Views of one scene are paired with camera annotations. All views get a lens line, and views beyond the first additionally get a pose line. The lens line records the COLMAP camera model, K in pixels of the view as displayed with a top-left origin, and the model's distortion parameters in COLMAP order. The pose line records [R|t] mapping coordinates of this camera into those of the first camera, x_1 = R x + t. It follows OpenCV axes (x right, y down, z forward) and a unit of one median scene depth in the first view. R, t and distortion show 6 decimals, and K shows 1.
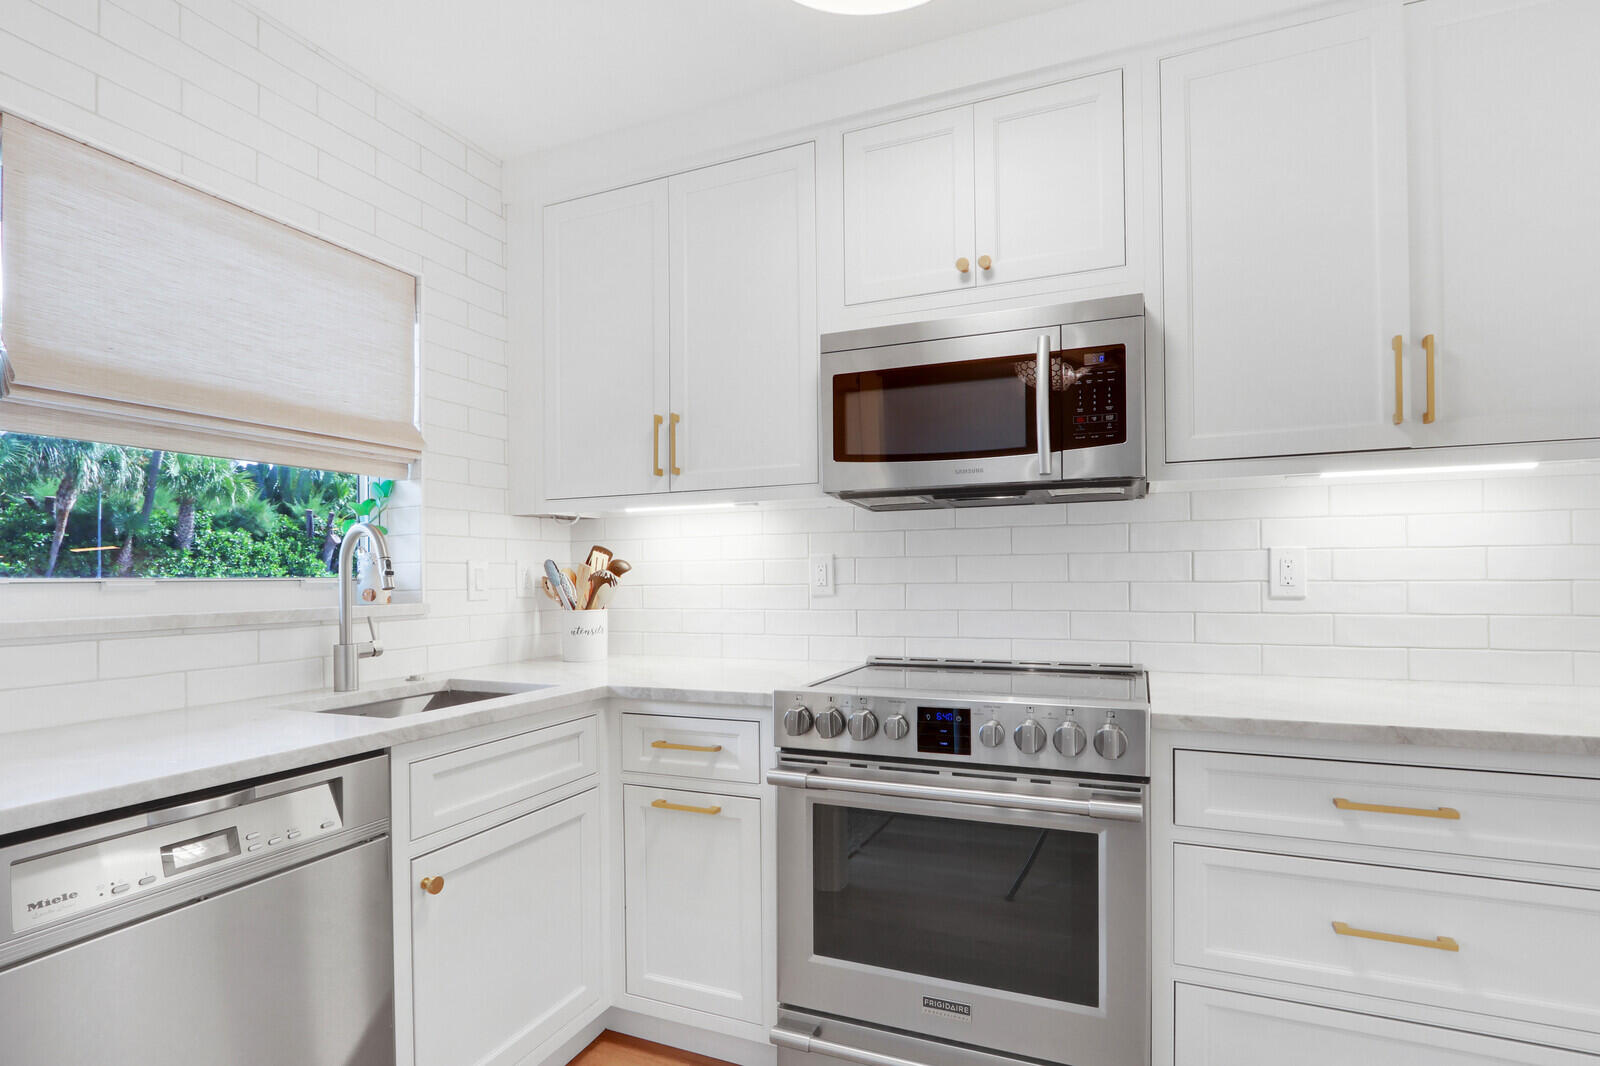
lens RADIAL K [[777.4, 0, 796.7], [0, 777.4, 569.4], [0, 0, 1]] dist [-0.015446, 0.000671]
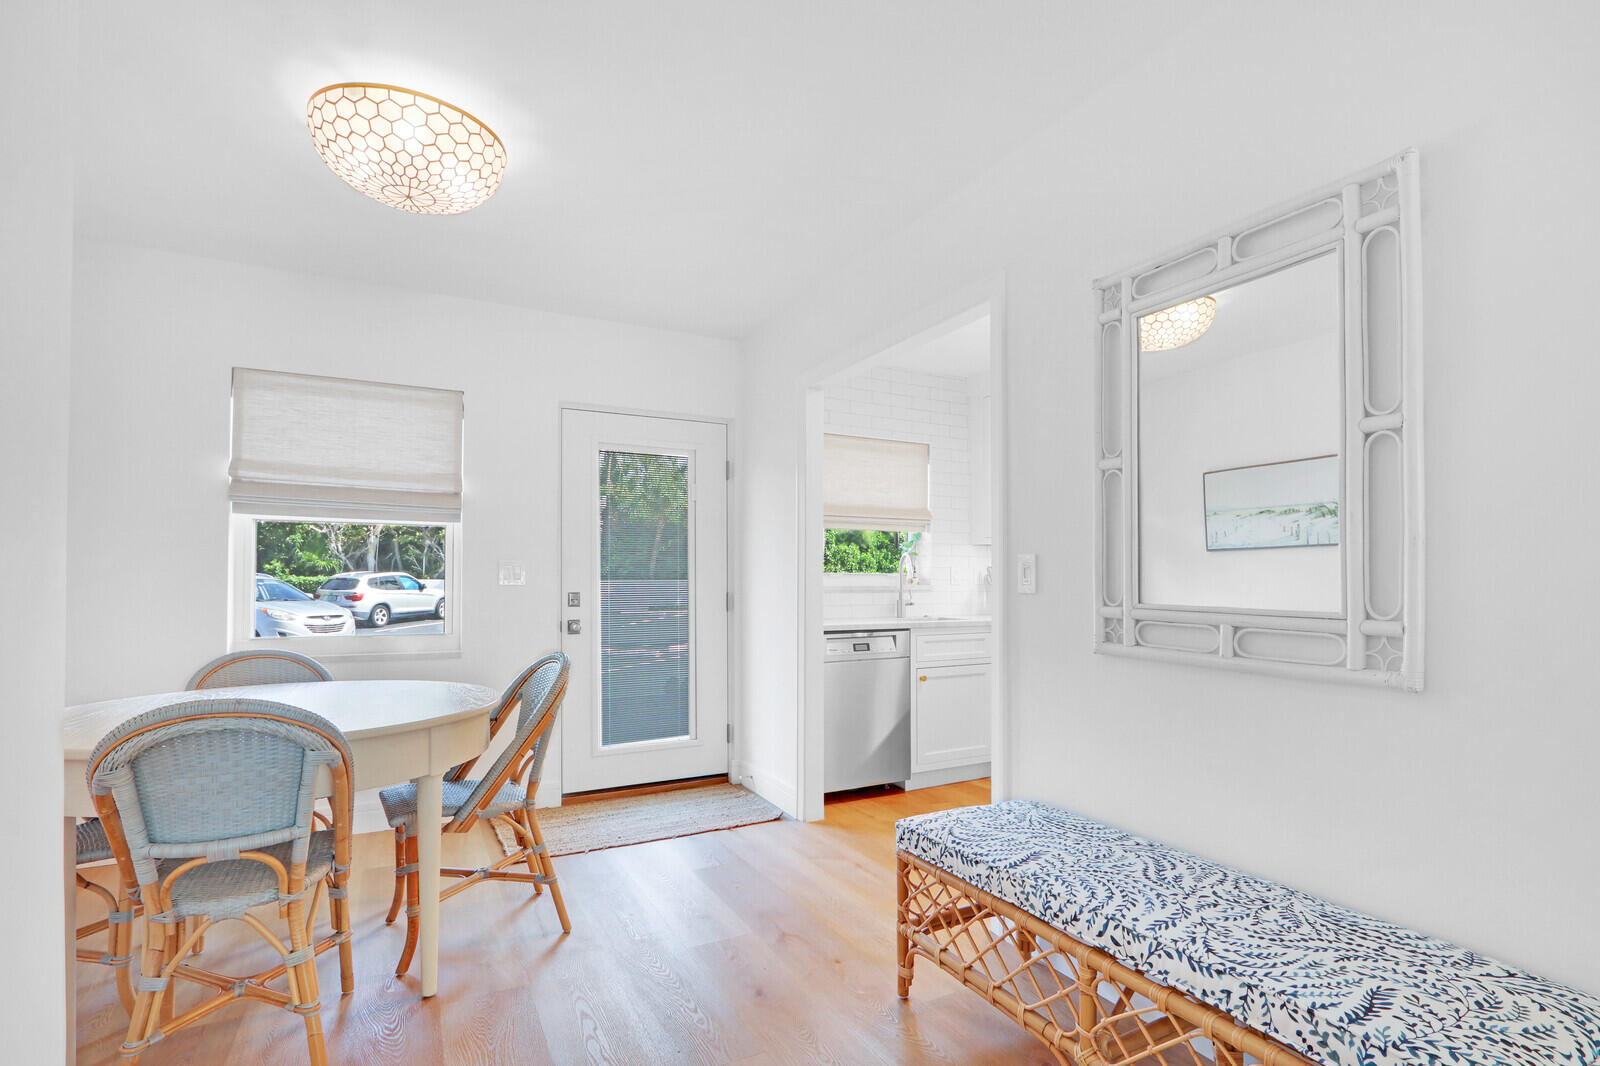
lens RADIAL K [[766.6, 0, 804.0], [0, 766.6, 585.8], [0, 0, 1]] dist [-0.015313, 0.000325]
pose [[0.774905, 0.011691, -0.631970, 0.850046], [-0.001970, 0.999869, 0.016082, 0.012017], [0.632075, -0.011217, 0.774826, -1.287151]]
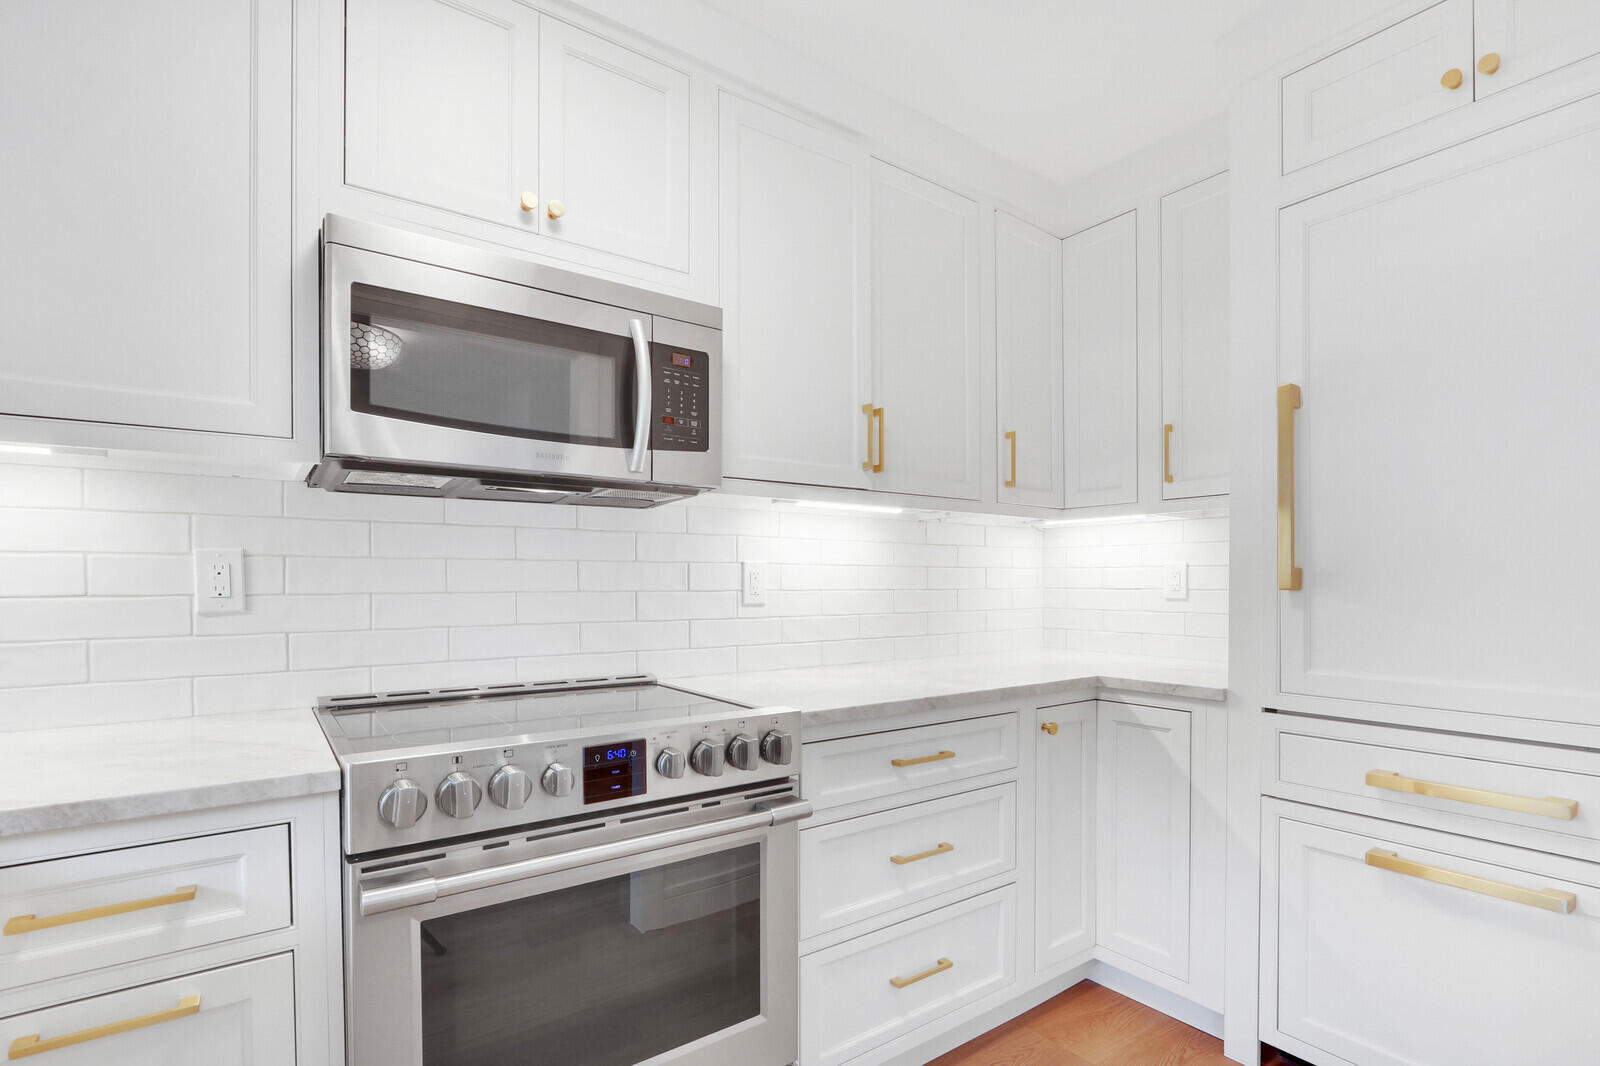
lens RADIAL K [[780.1, 0, 804.1], [0, 780.1, 589.9], [0, 0, 1]] dist [-0.021215, 0.000335]
pose [[0.503937, 0.002401, 0.863737, -0.370816], [-0.009516, 0.999951, 0.002772, 0.010879], [-0.863688, -0.009616, 0.503935, 0.368069]]
